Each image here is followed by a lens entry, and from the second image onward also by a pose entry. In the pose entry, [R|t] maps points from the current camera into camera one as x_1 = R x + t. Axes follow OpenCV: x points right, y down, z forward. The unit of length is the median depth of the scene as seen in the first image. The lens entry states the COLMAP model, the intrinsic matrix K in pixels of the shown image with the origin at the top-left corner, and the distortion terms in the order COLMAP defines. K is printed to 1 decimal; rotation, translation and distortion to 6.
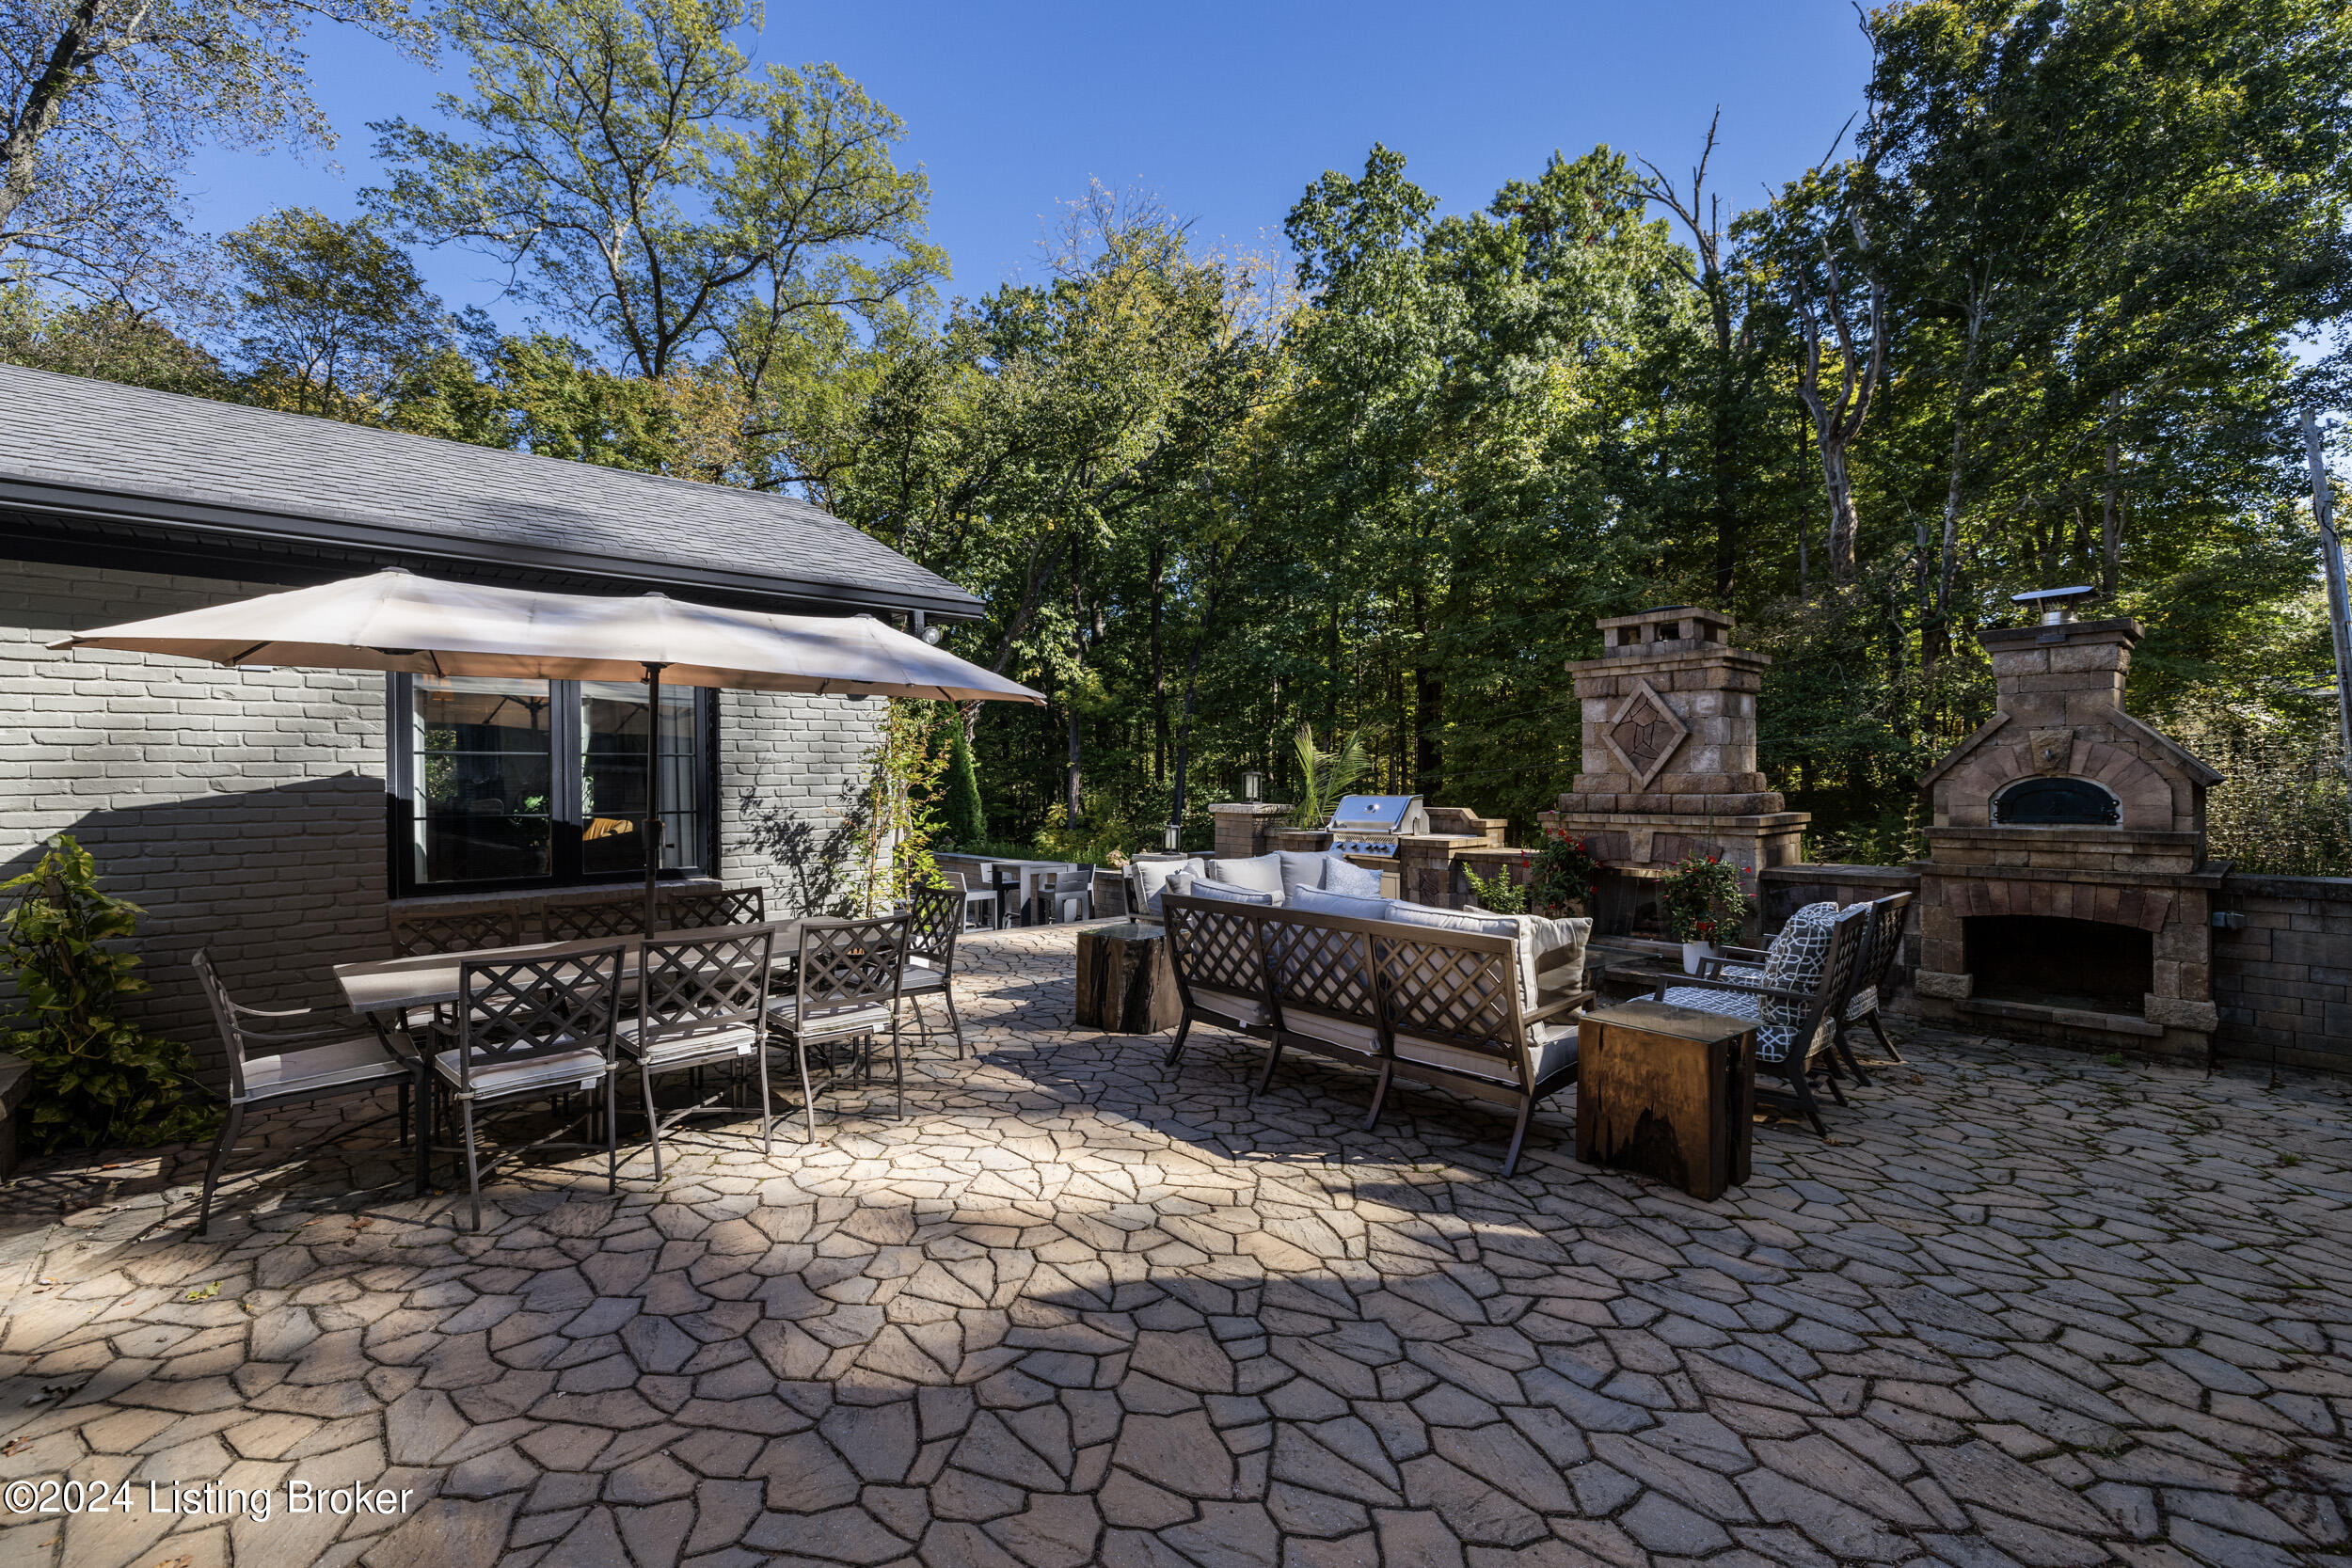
lens RADIAL K [[981.5, 0, 1181.2], [0, 981.5, 778.1], [0, 0, 1]] dist [-0.000448, -0.000261]
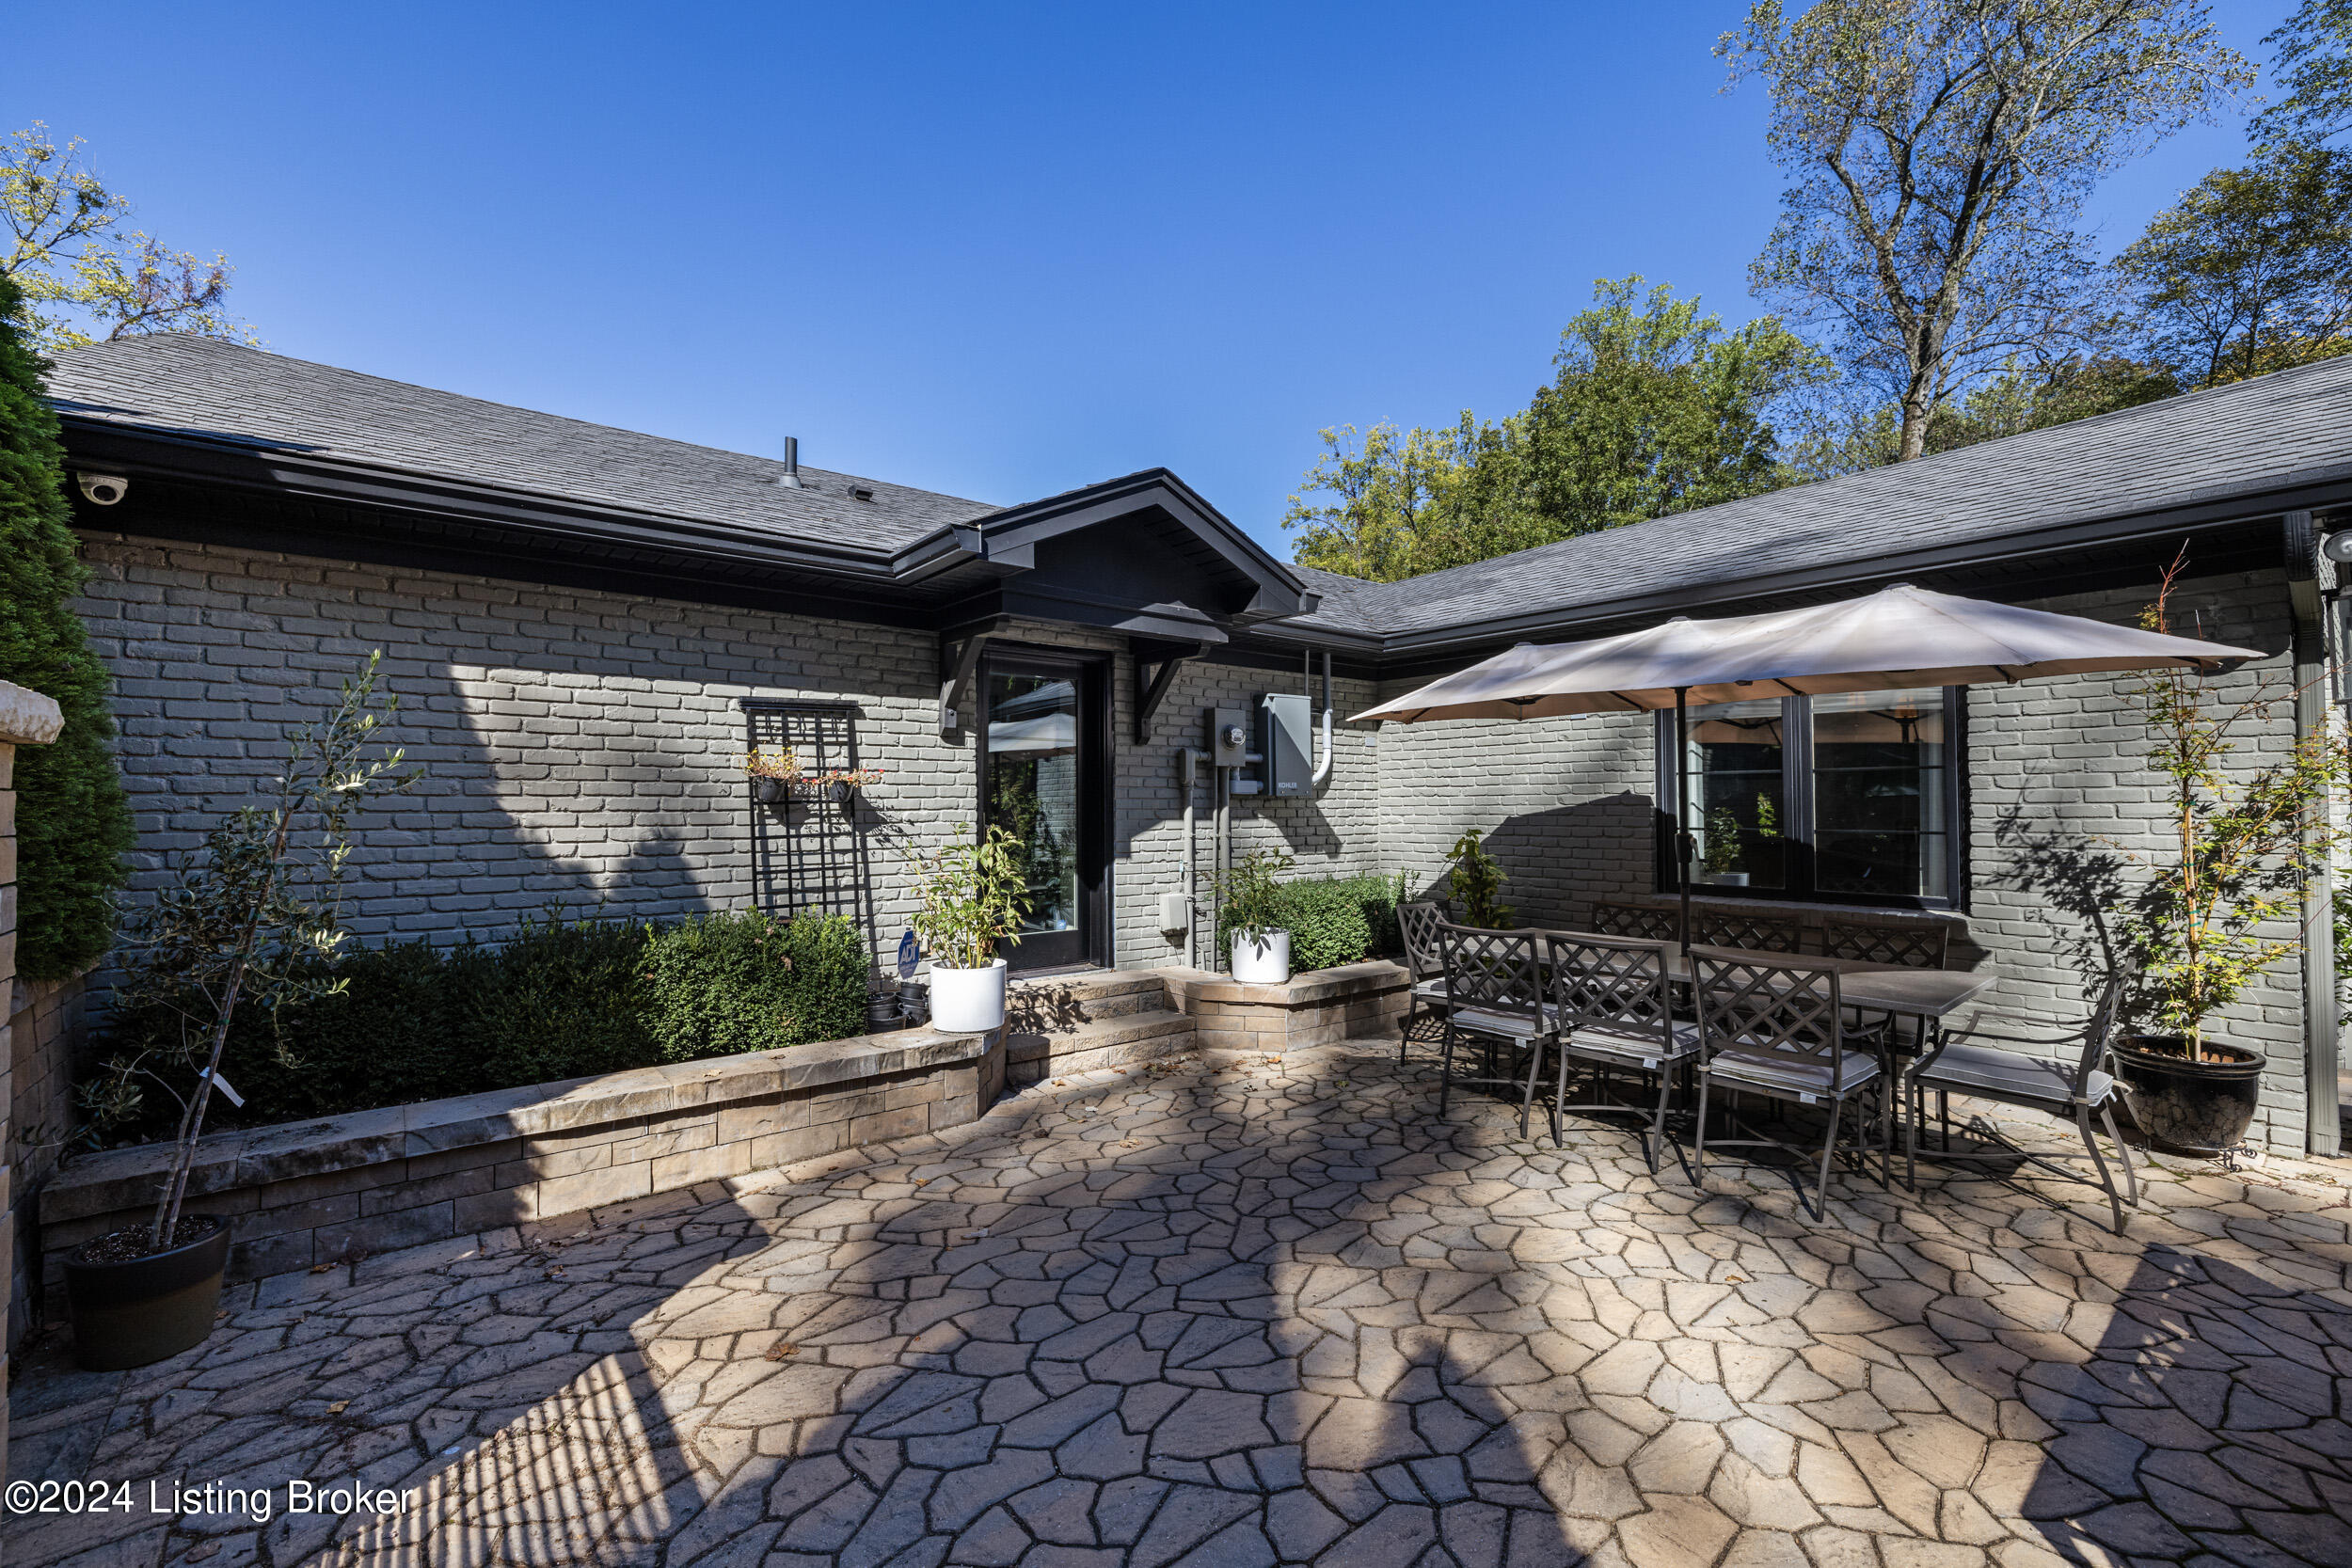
lens RADIAL K [[991.9, 0, 1176.0], [0, 991.9, 784.0], [0, 0, 1]] dist [-0.003595, -0.000017]
pose [[-0.035680, -0.009526, -0.999318, 0.065335], [0.002020, 0.999952, -0.009604, -0.000462], [0.999361, -0.002361, -0.035659, 0.059877]]
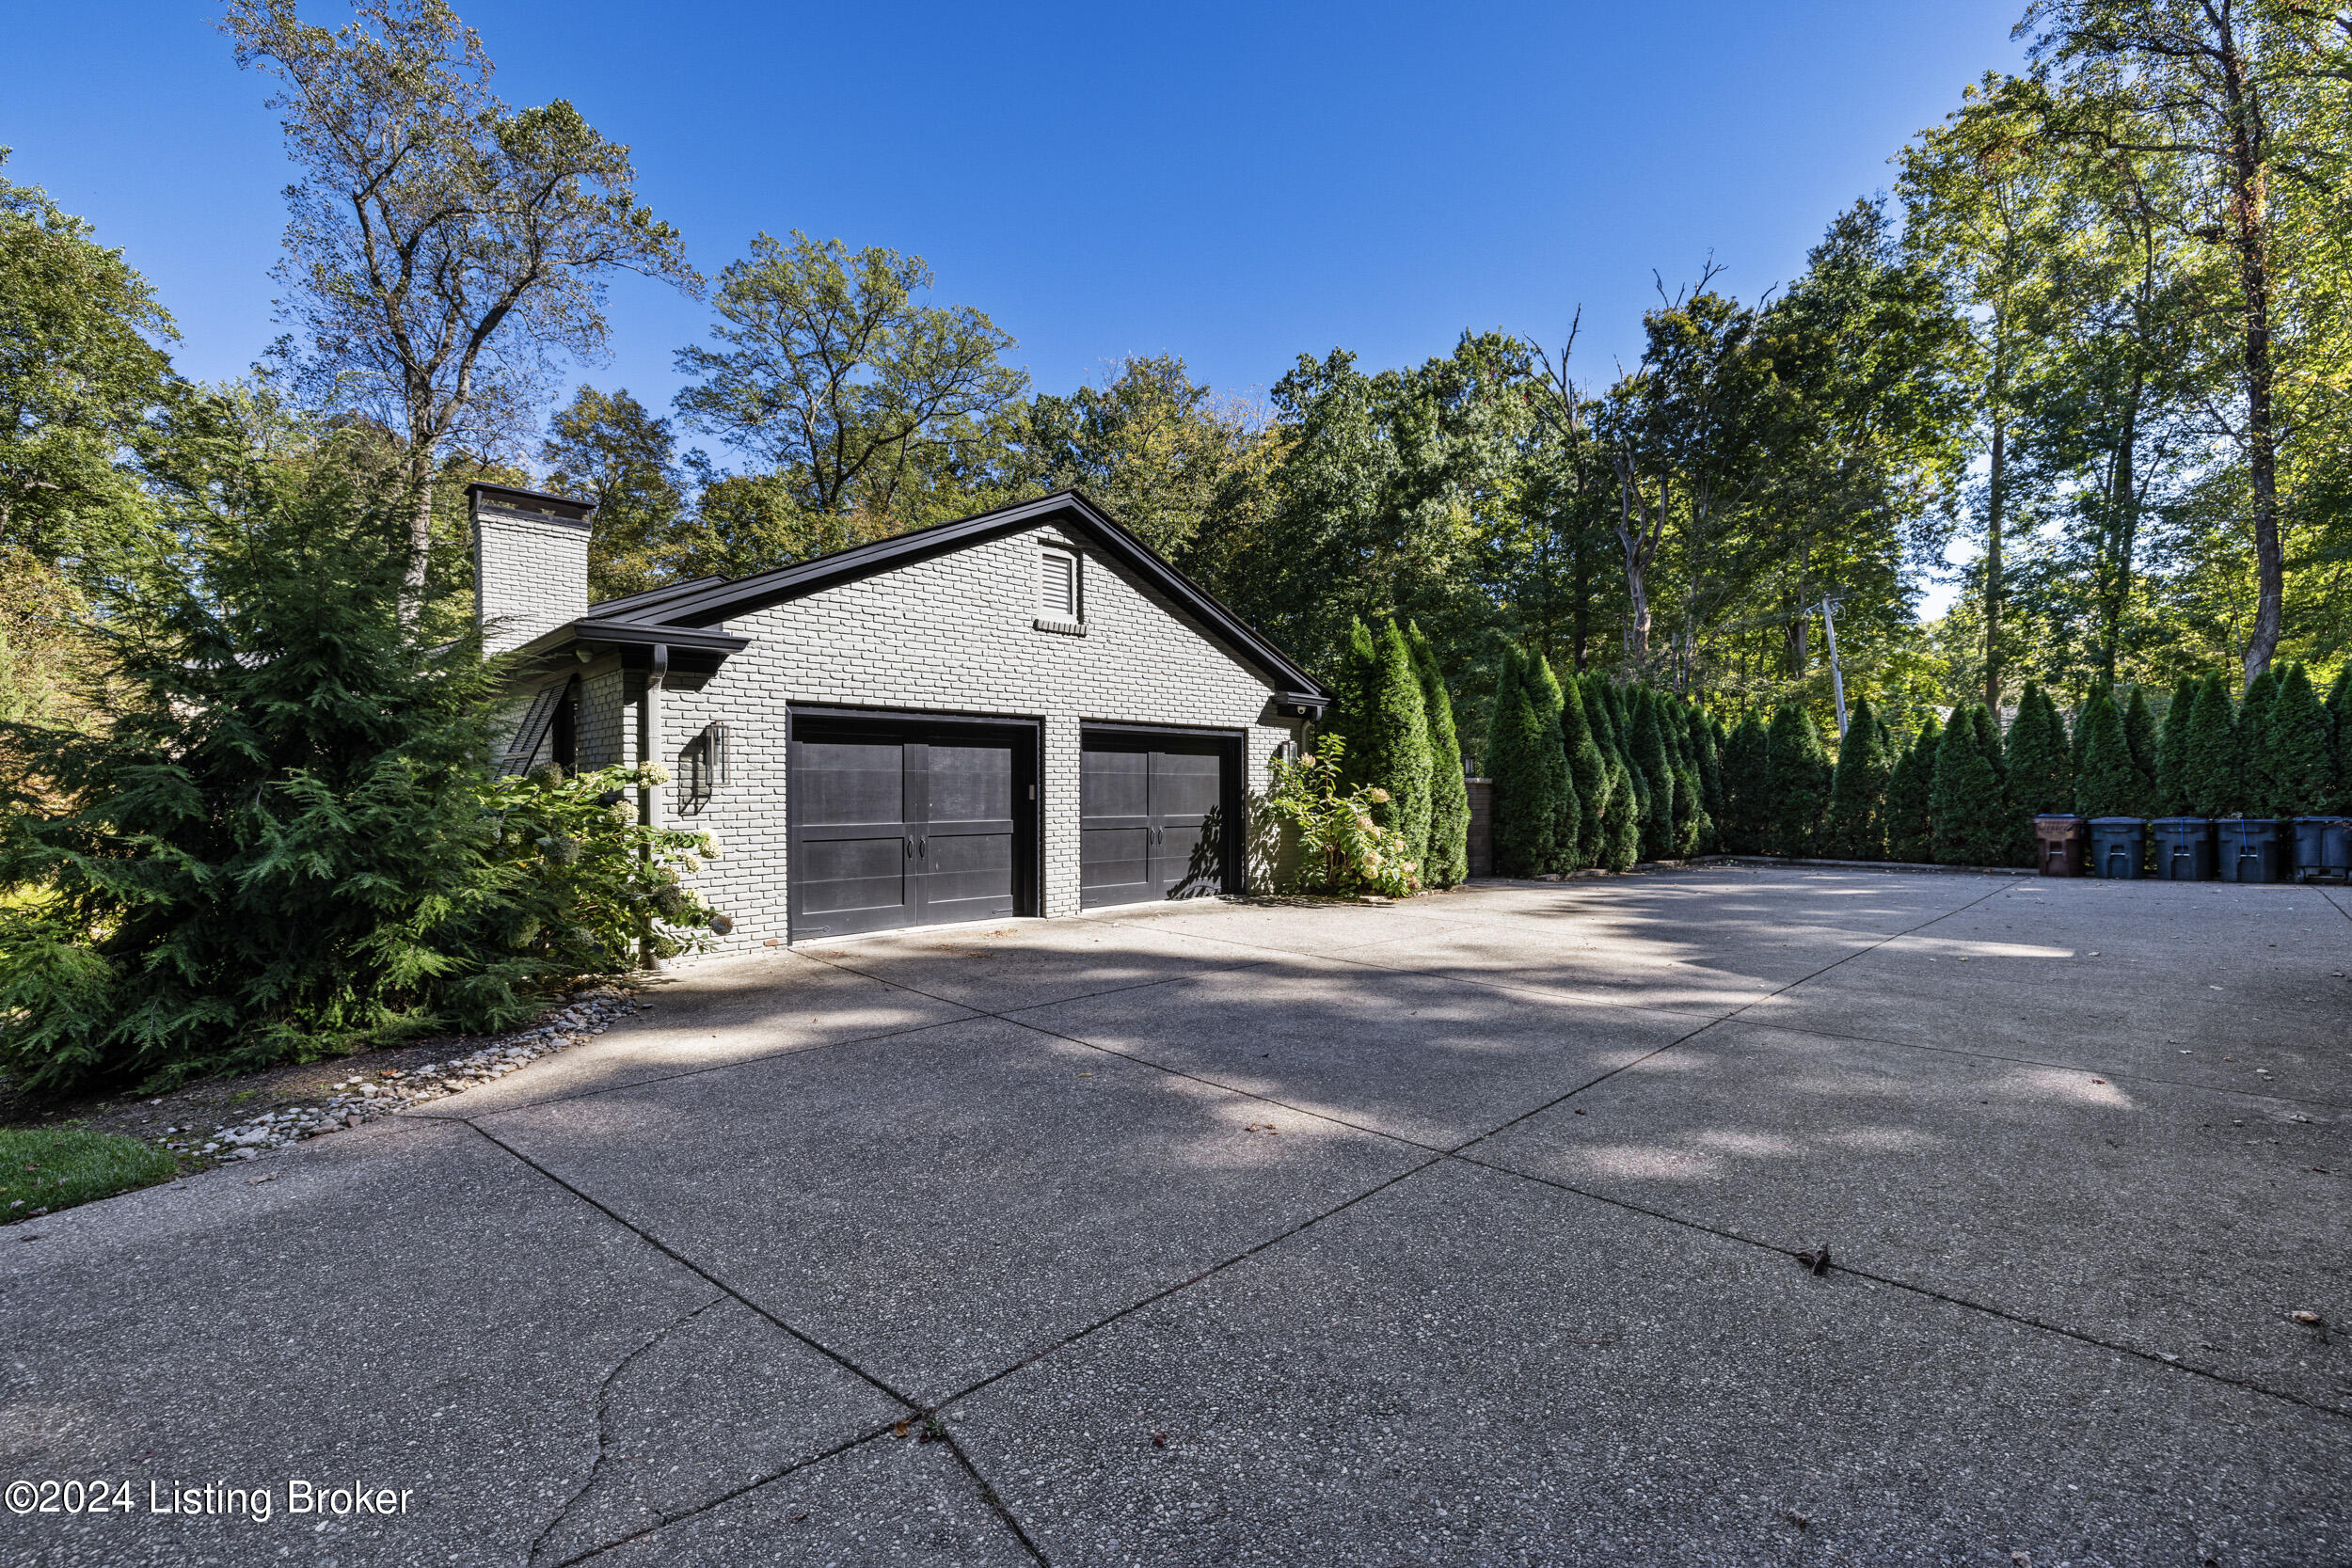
lens RADIAL K [[991.9, 0, 1176.0], [0, 991.9, 784.0], [0, 0, 1]] dist [-0.003595, -0.000017]
pose [[0.998693, 0.005738, 0.050786, -0.131421], [-0.005749, 0.999983, 0.000074, -0.006146], [-0.050785, -0.000366, 0.998710, -0.551453]]
